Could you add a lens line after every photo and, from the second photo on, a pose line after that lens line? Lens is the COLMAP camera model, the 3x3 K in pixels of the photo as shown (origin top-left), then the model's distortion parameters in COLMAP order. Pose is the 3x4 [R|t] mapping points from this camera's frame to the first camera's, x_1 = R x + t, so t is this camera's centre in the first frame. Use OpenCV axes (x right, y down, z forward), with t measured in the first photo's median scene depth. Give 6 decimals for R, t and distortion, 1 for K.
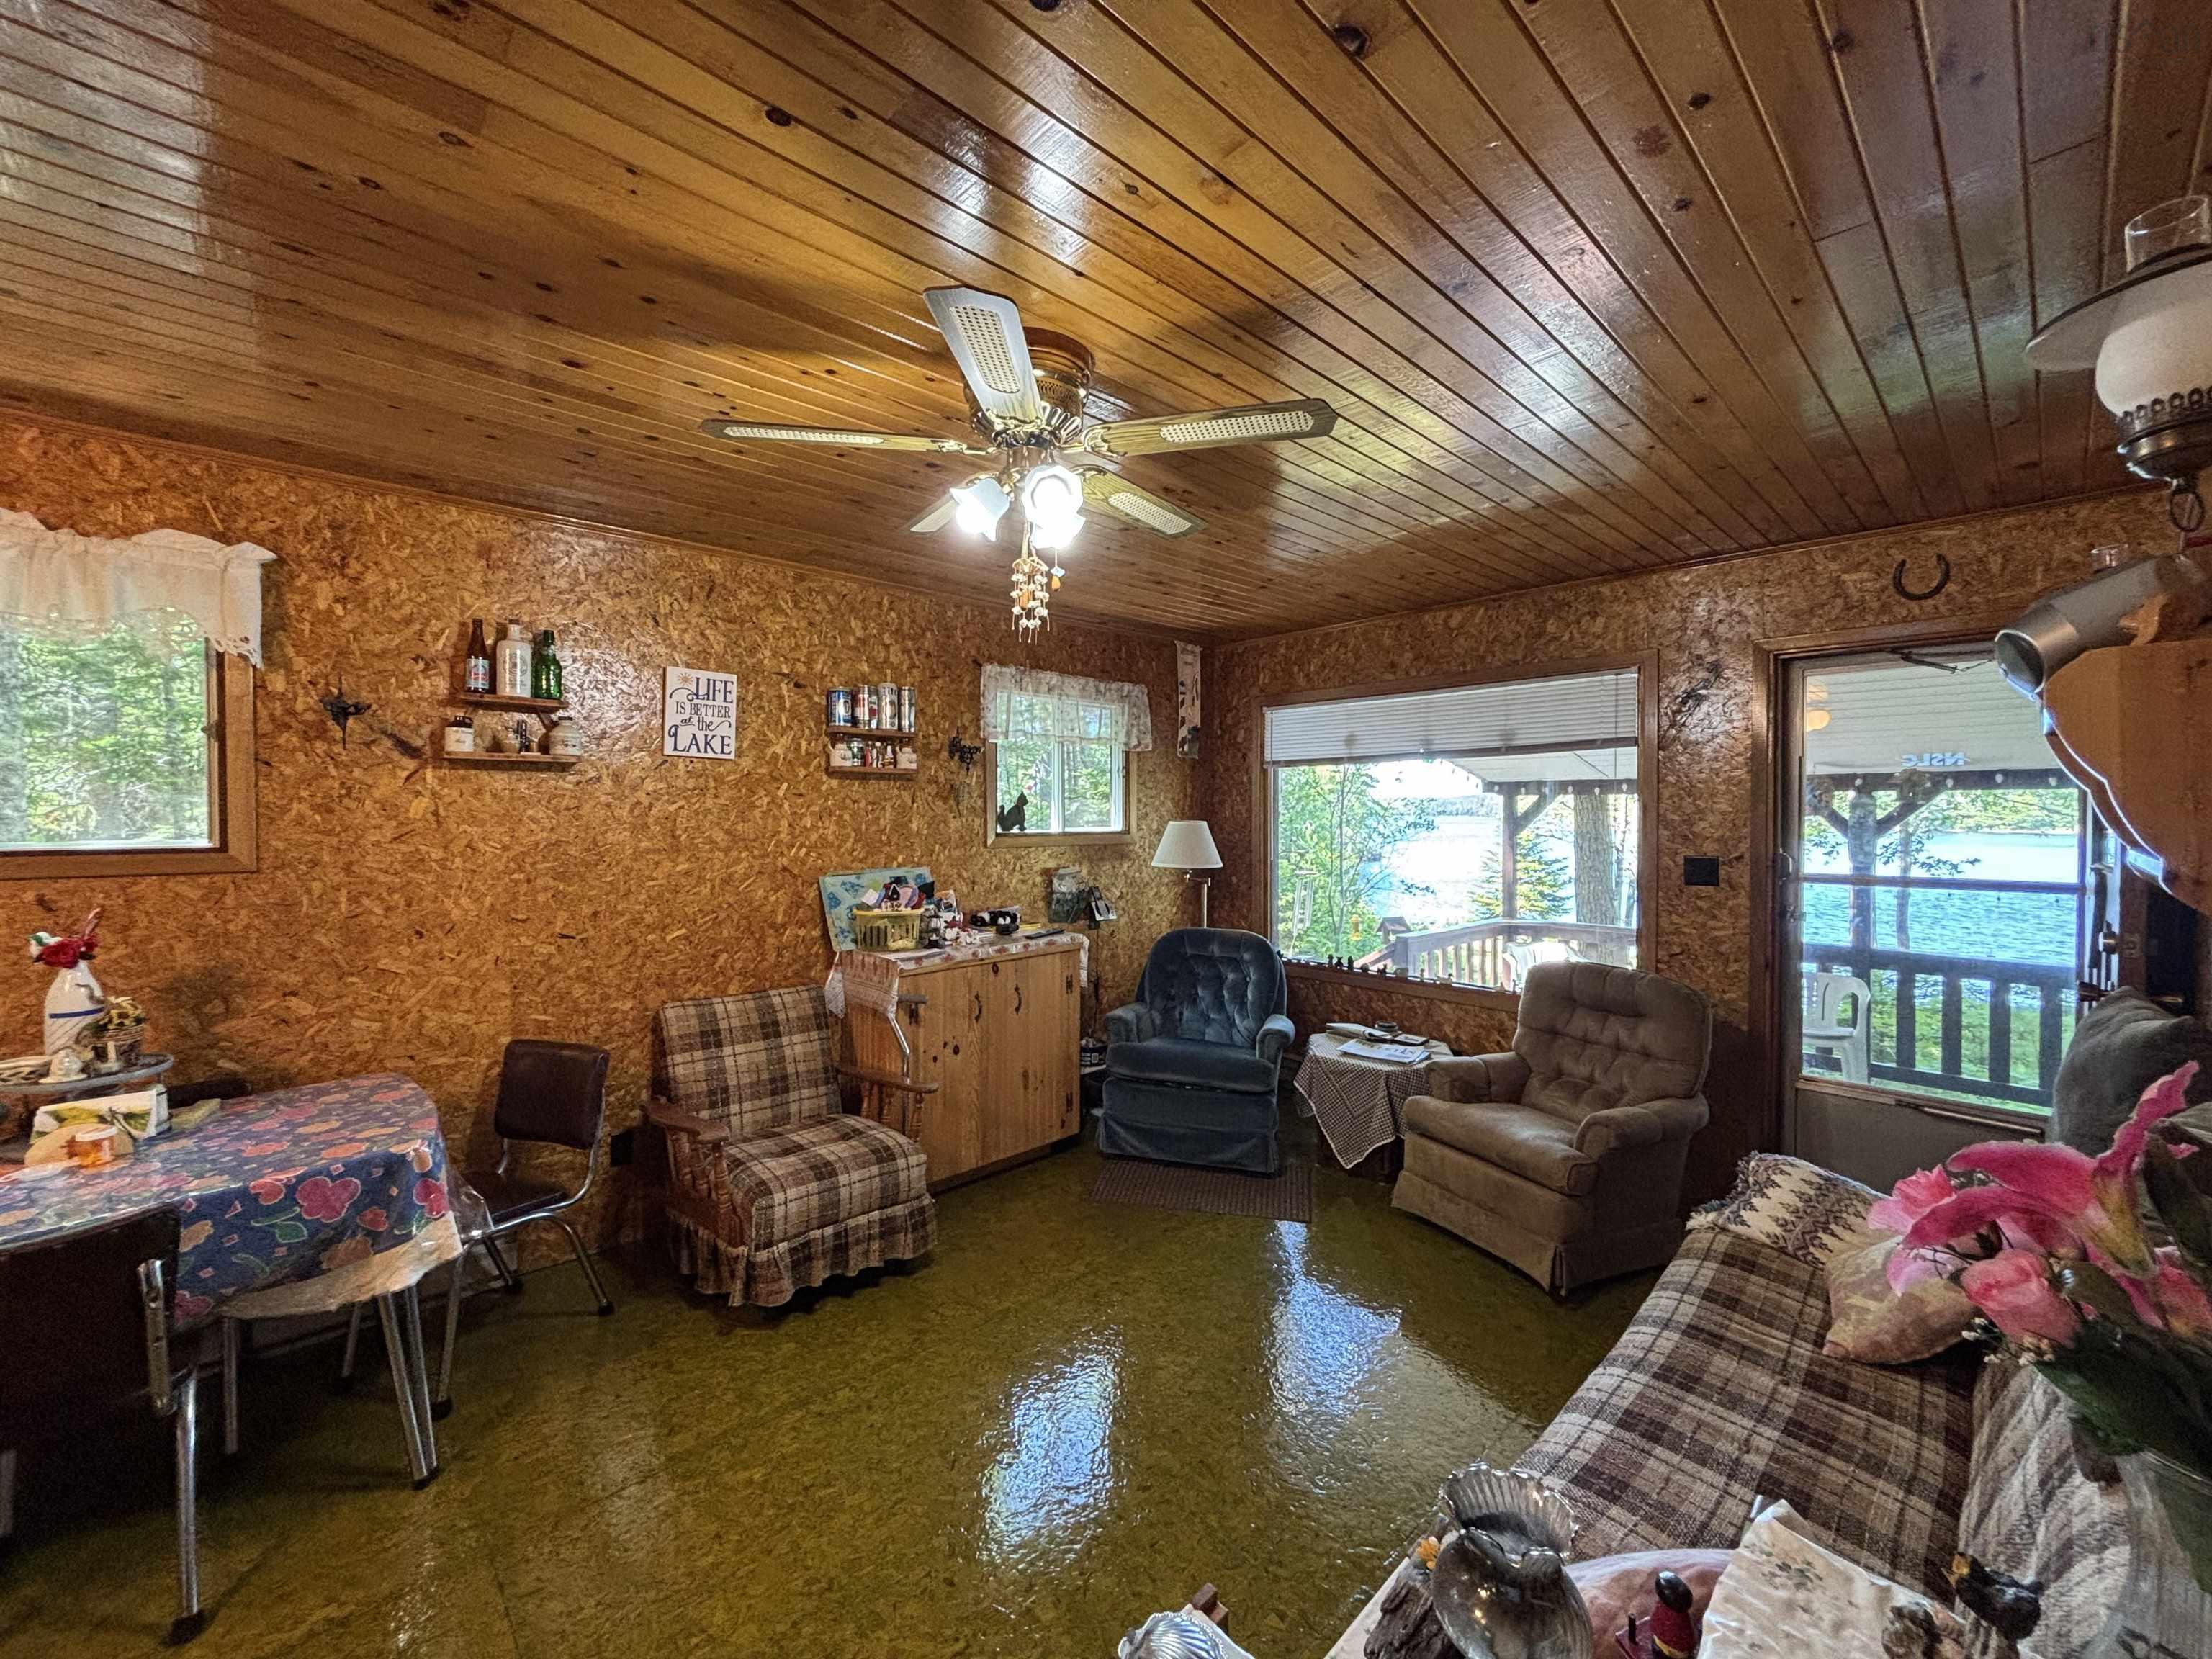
lens RADIAL K [[888.2, 0, 1103.6], [0, 888.2, 825.7], [0, 0, 1]] dist [-0.011229, -0.000210]
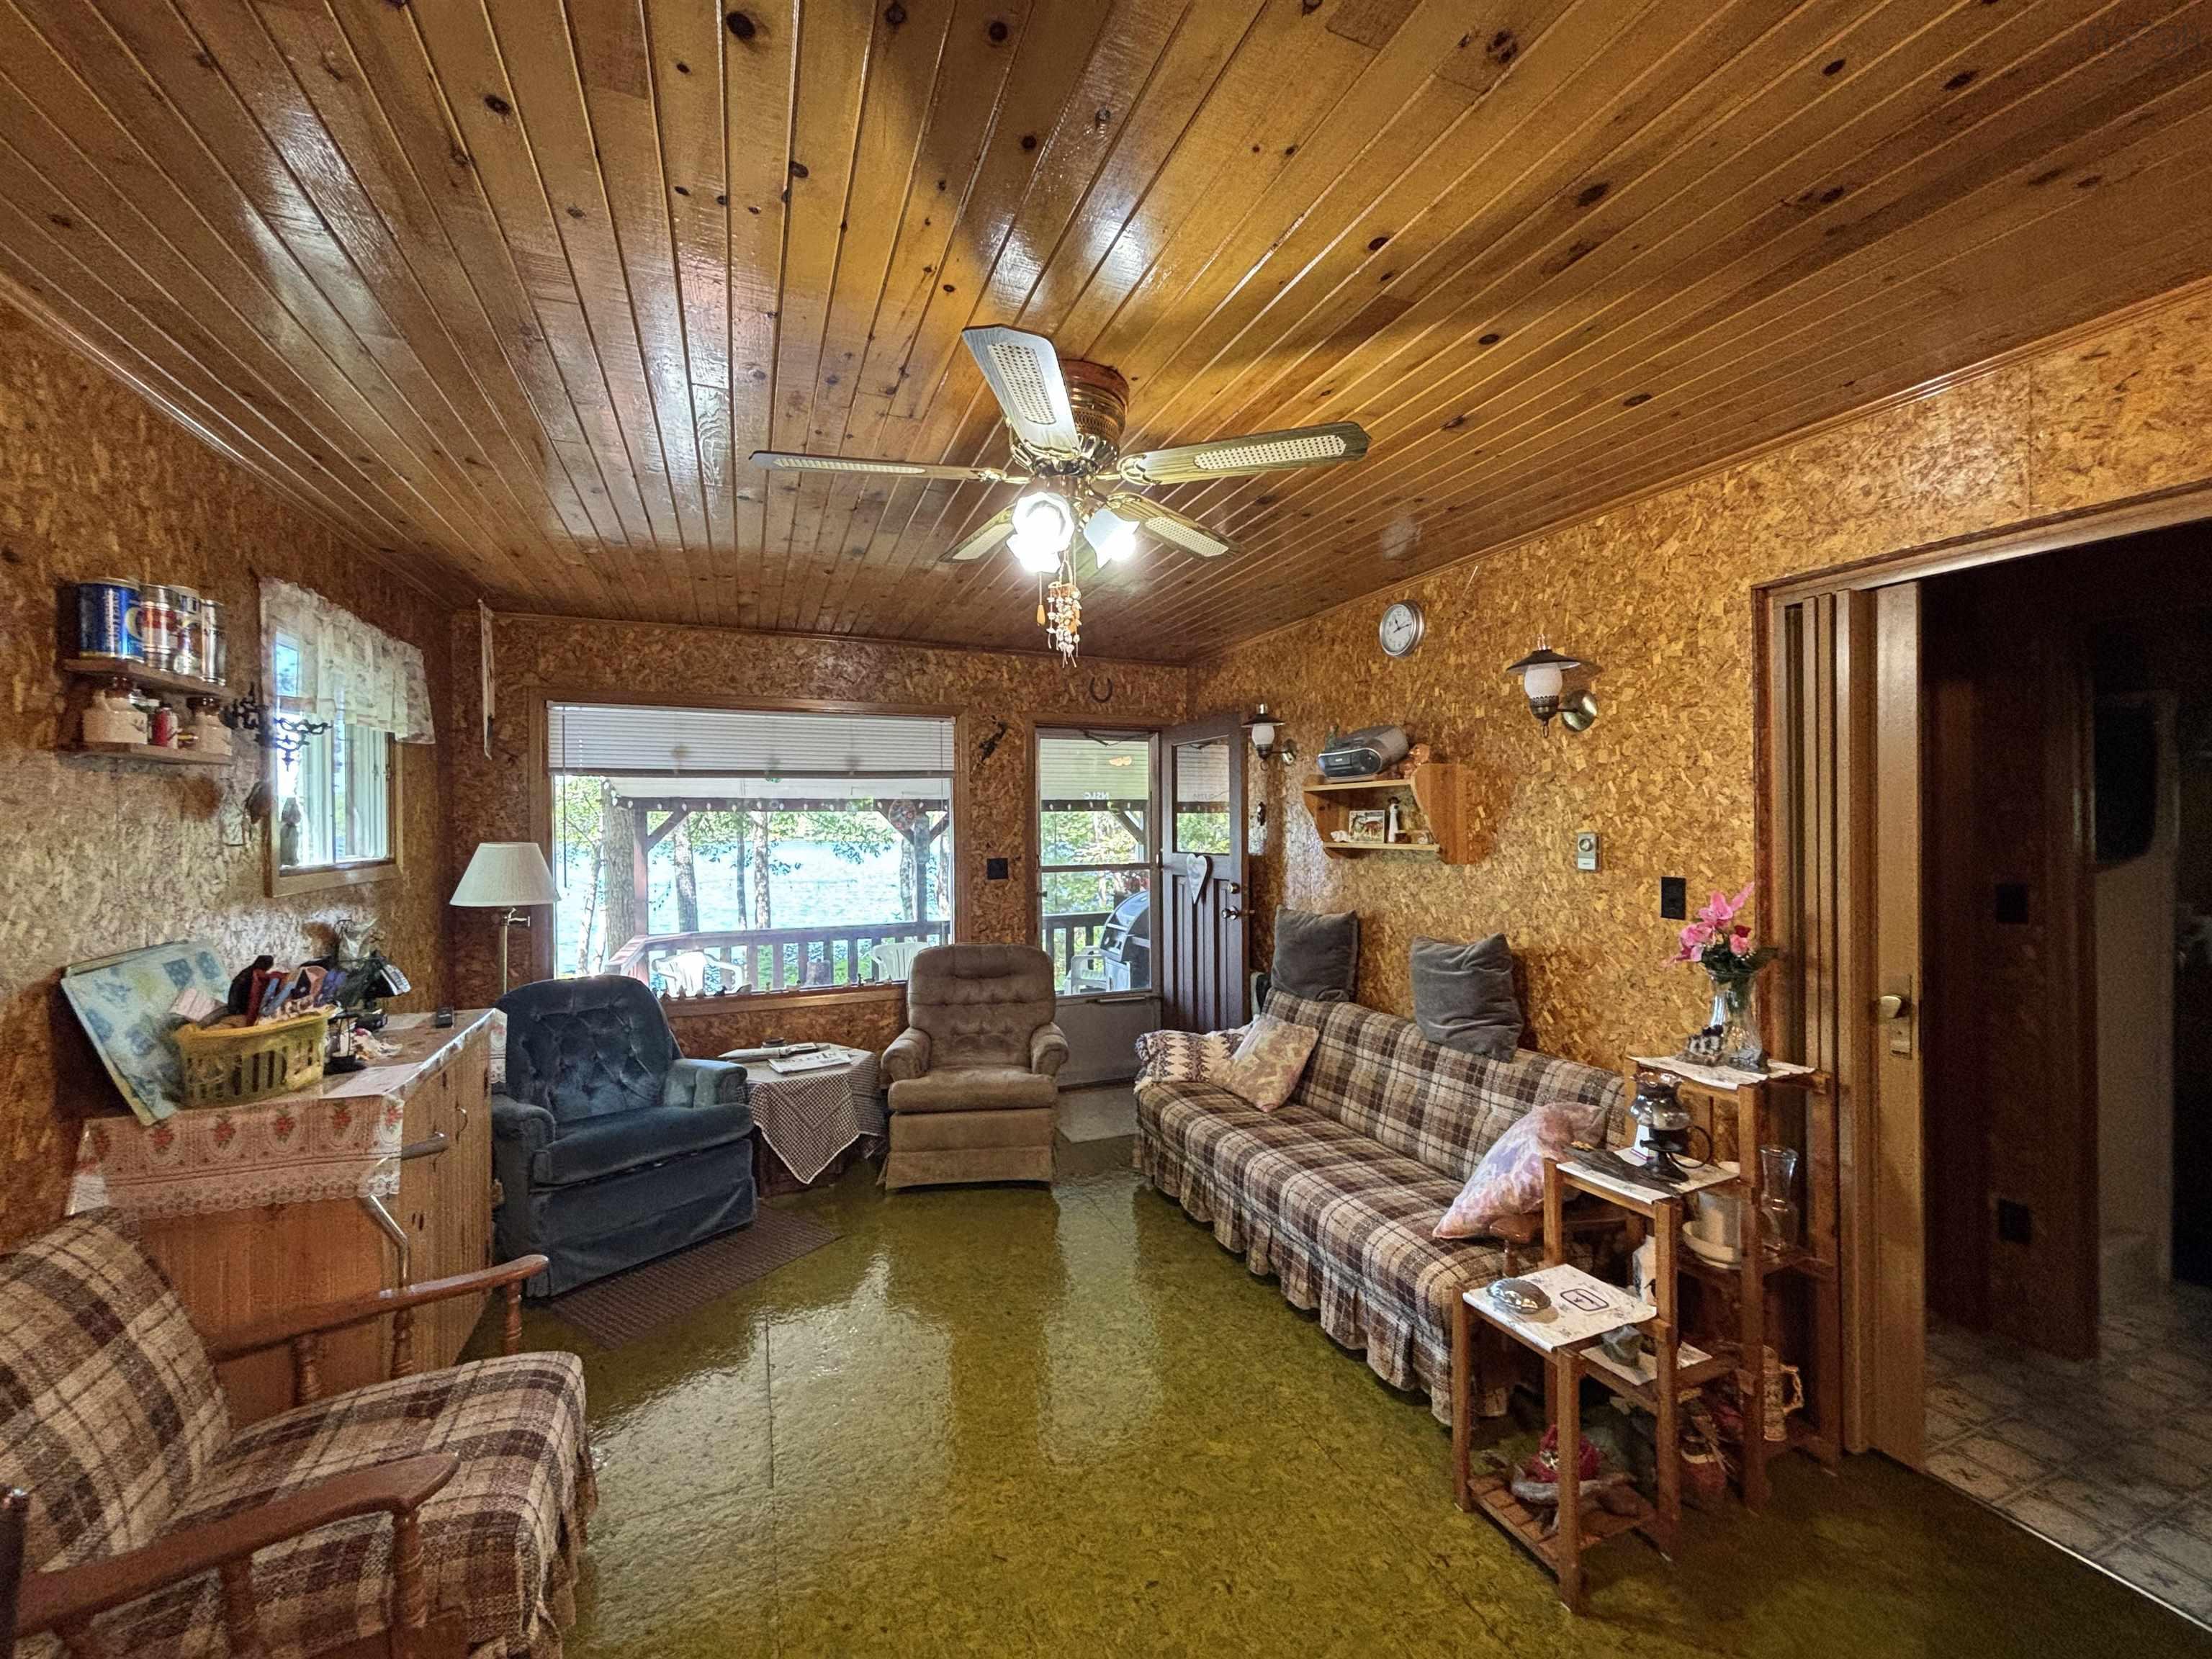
lens RADIAL K [[888.2, 0, 1105.5], [0, 888.2, 822.1], [0, 0, 1]] dist [-0.011229, -0.000210]
pose [[0.344671, -0.001100, 0.938723, -0.550513], [0.019970, 0.999782, -0.006161, -0.010361], [-0.938511, 0.020870, 0.344618, 0.327609]]
